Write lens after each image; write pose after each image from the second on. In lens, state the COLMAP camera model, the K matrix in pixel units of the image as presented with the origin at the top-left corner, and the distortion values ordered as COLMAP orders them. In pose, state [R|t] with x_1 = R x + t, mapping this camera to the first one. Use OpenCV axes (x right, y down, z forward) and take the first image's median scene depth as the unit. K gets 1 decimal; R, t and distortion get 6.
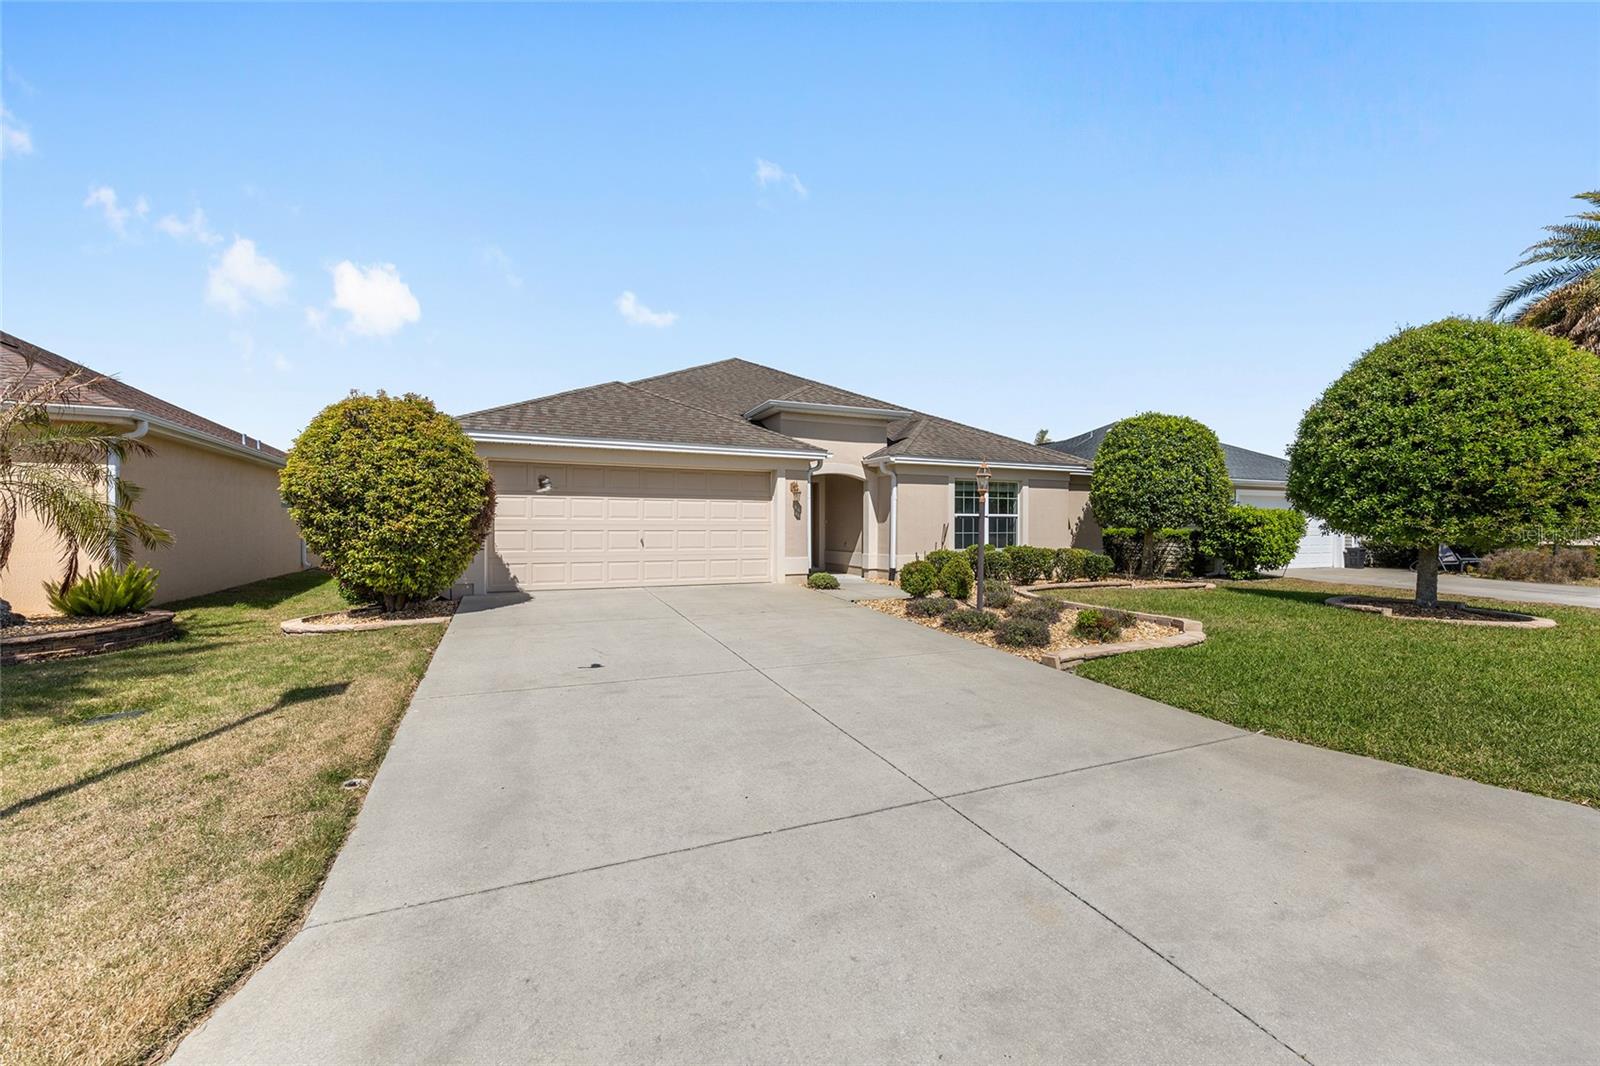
lens RADIAL K [[644.6, 0, 804.6], [0, 644.6, 538.5], [0, 0, 1]] dist [-0.003346, 0.000756]
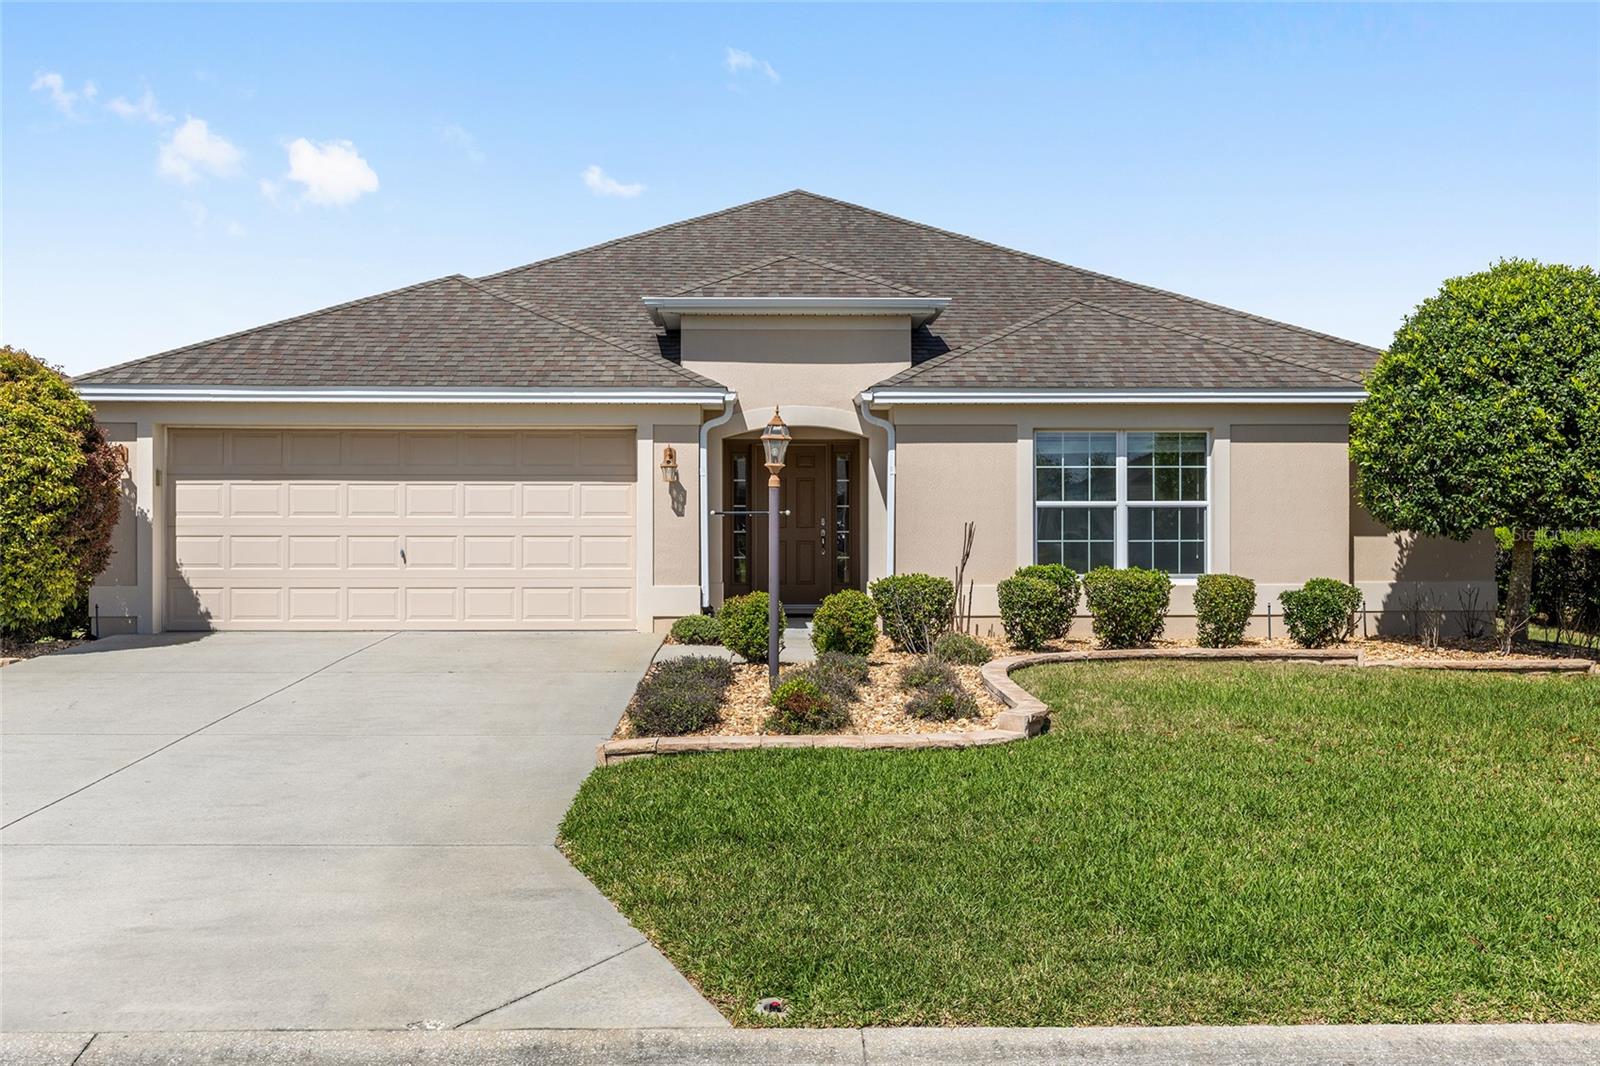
lens RADIAL K [[1518.3, 0, 803.3], [0, 1518.3, 530.3], [0, 0, 1]] dist [0.003418, 0.000000]
pose [[0.920287, 0.000190, -0.391245, 0.554589], [-0.005241, 0.999916, -0.011841, -0.002435], [0.391210, 0.012948, 0.920210, -0.127425]]
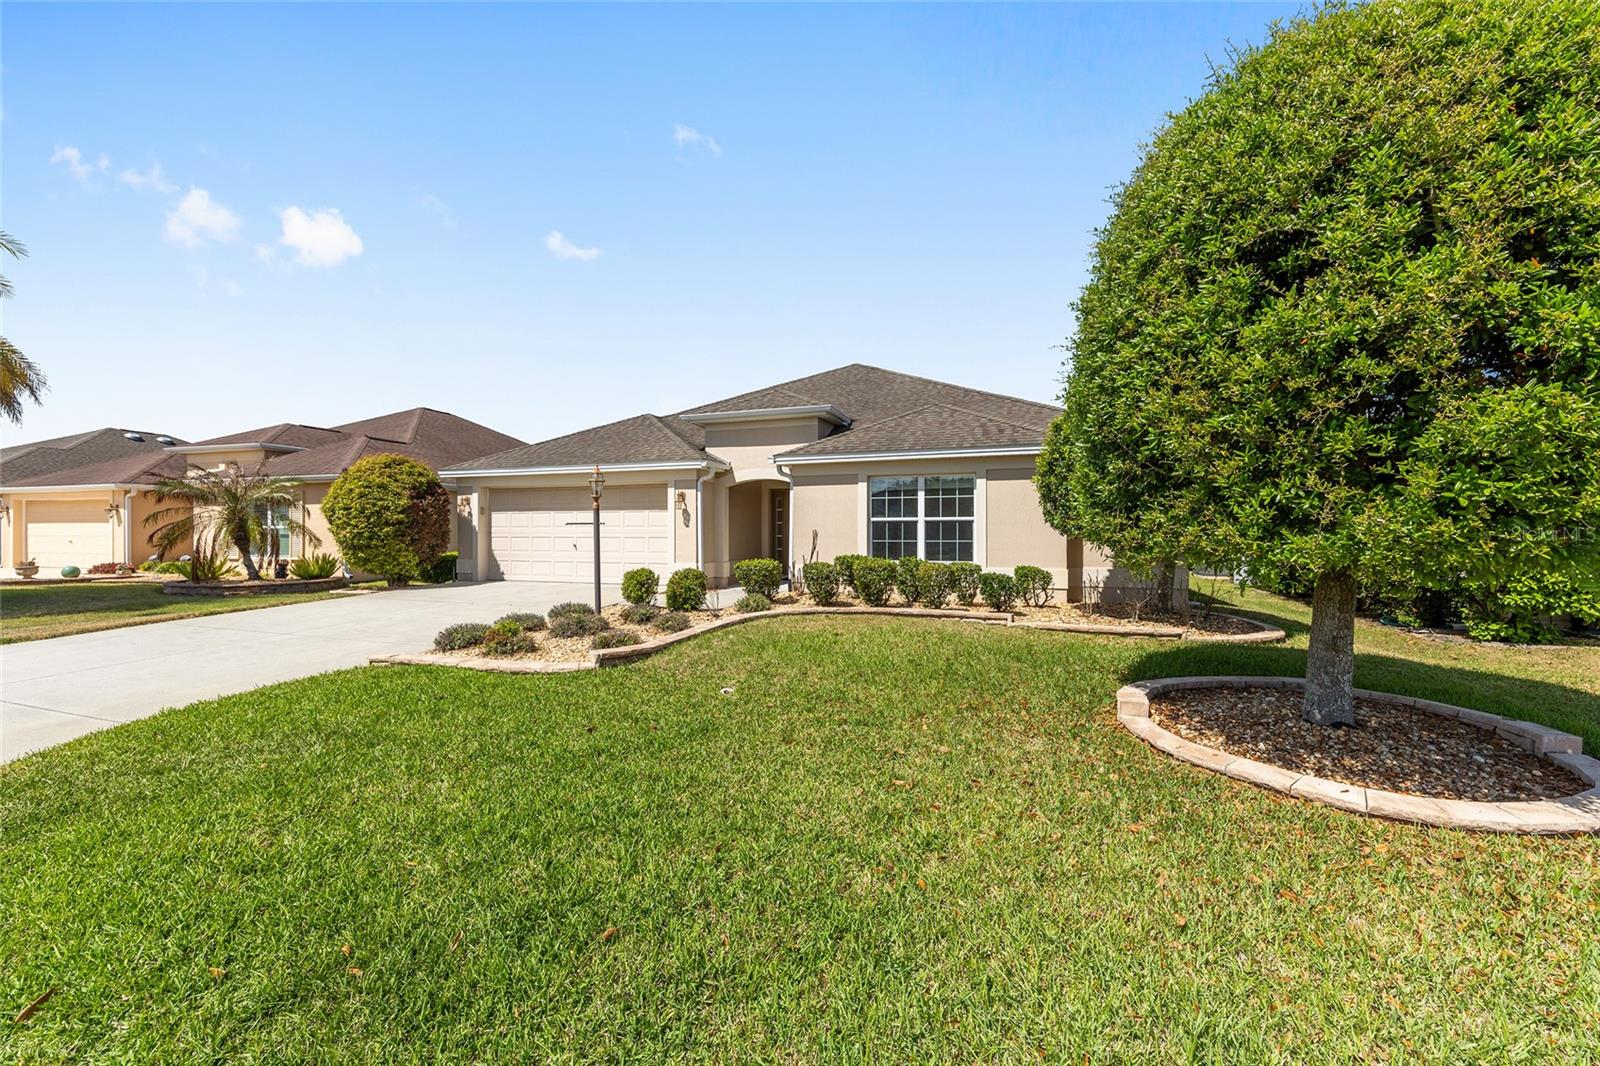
lens RADIAL K [[644.6, 0, 793.6], [0, 644.6, 535.0], [0, 0, 1]] dist [-0.003346, 0.000756]
pose [[0.712974, 0.000148, -0.701190, 0.803278], [-0.010659, 0.999887, -0.010627, -0.006732], [0.701109, 0.015051, 0.712895, 0.354673]]
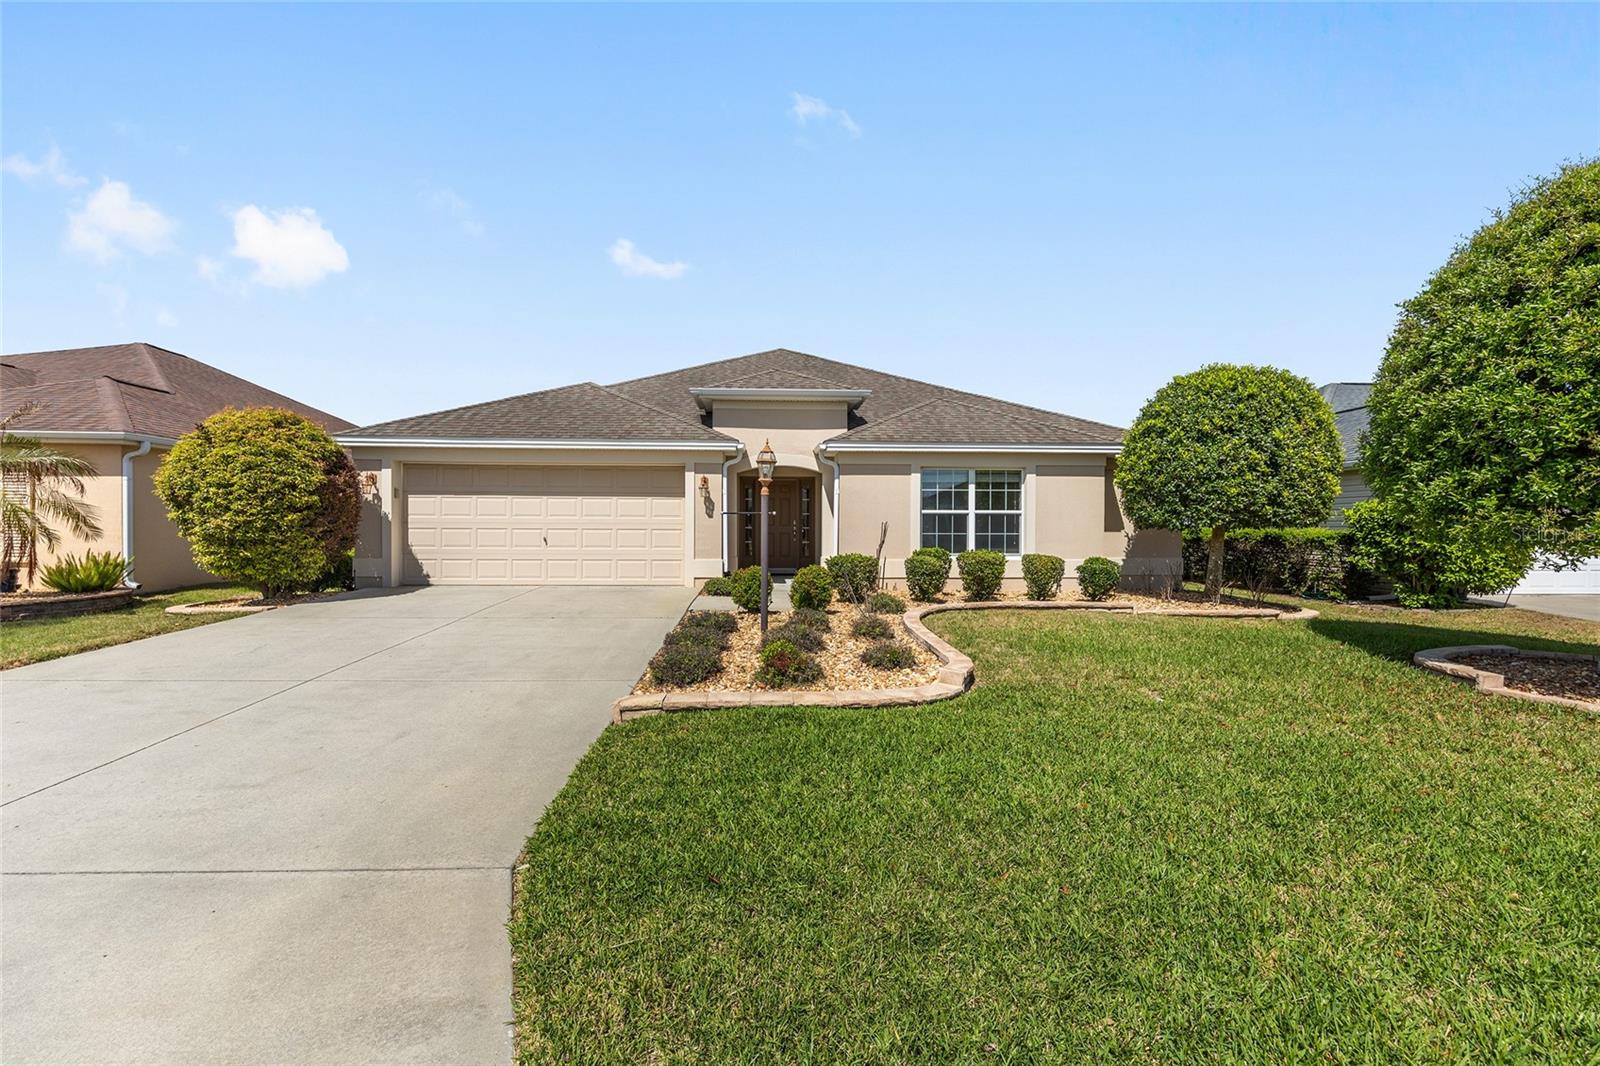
lens RADIAL K [[644.6, 0, 793.1], [0, 644.6, 534.2], [0, 0, 1]] dist [-0.003346, 0.000756]
pose [[0.926580, 0.007705, -0.376019, 0.416894], [-0.009597, 0.999949, -0.003158, -0.003981], [0.375976, 0.006534, 0.926606, 0.191258]]
